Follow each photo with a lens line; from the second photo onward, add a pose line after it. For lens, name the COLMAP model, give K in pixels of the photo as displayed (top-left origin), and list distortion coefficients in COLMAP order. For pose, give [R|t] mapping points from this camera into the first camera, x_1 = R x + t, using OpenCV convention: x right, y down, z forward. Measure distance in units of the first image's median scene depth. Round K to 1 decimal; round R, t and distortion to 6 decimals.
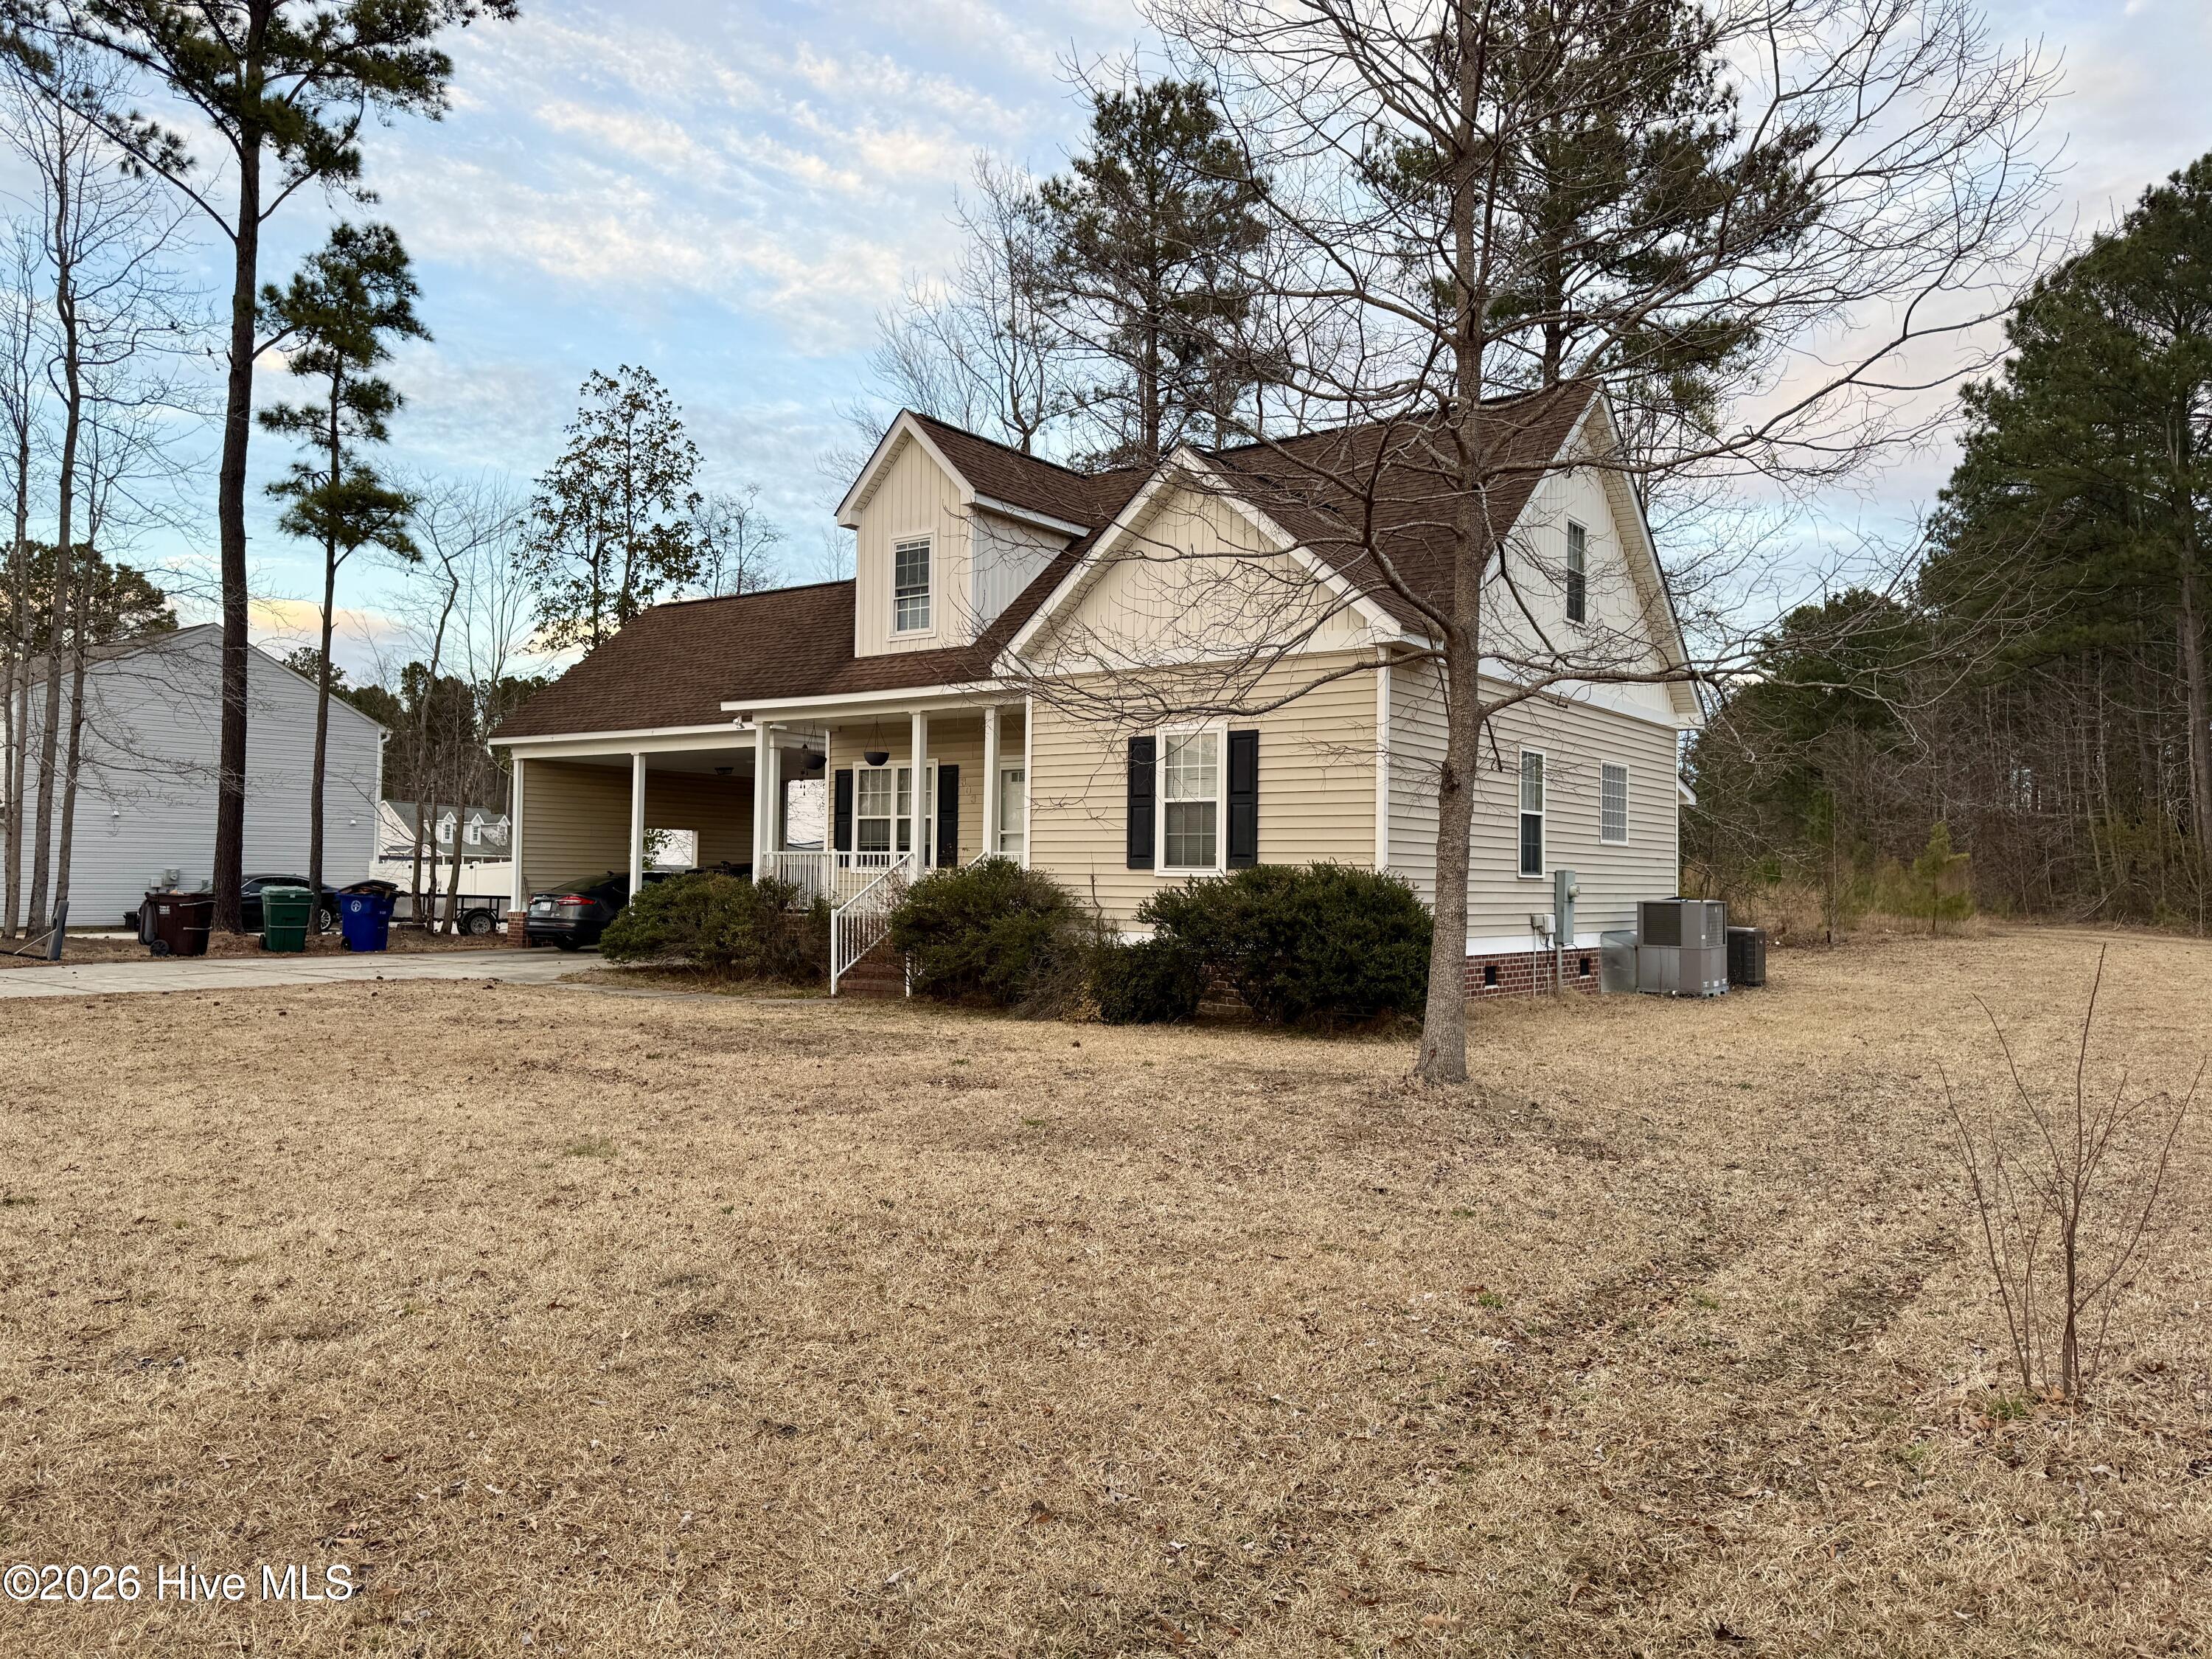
lens RADIAL K [[1568.4, 0, 1107.8], [0, 1568.4, 825.4], [0, 0, 1]] dist [0.064373, -0.073000]
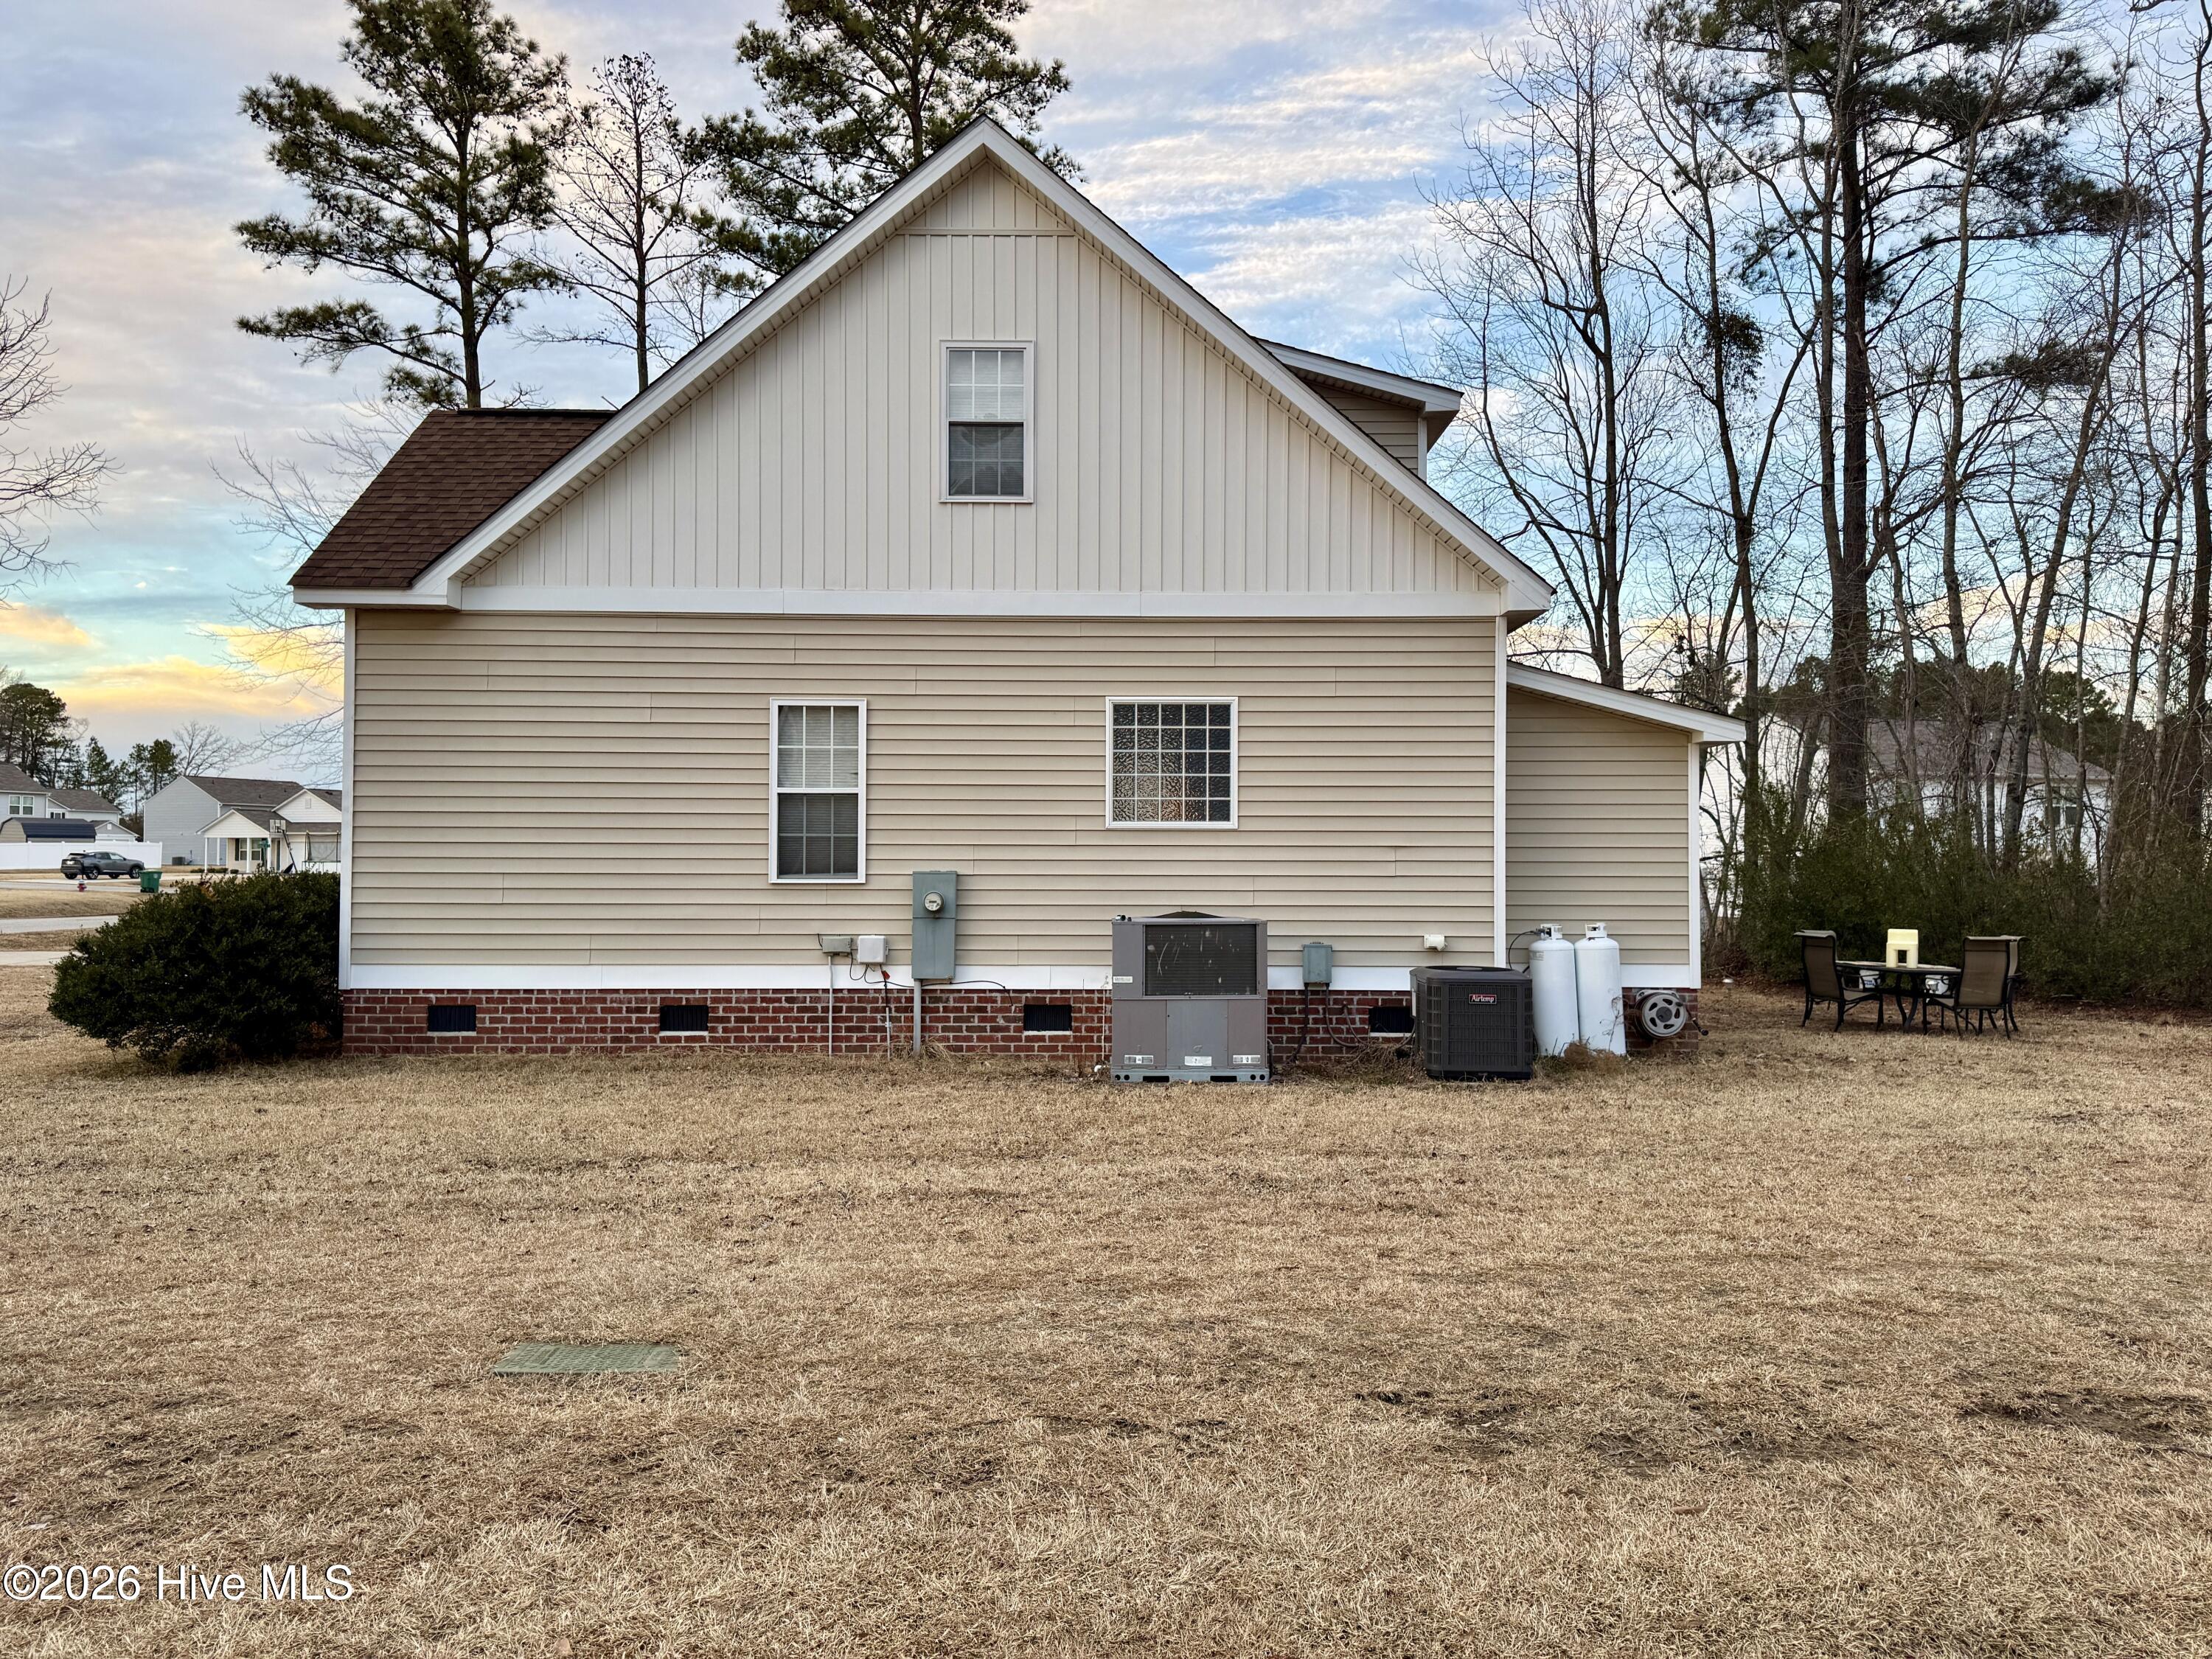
lens RADIAL K [[1568.4, 0, 1107.8], [0, 1568.4, 825.4], [0, 0, 1]] dist [0.064373, -0.073000]
pose [[0.590661, -0.026140, -0.806496, 0.880588], [0.032297, 0.999440, -0.008739, 0.016661], [0.806273, -0.020886, 0.591175, 0.662826]]
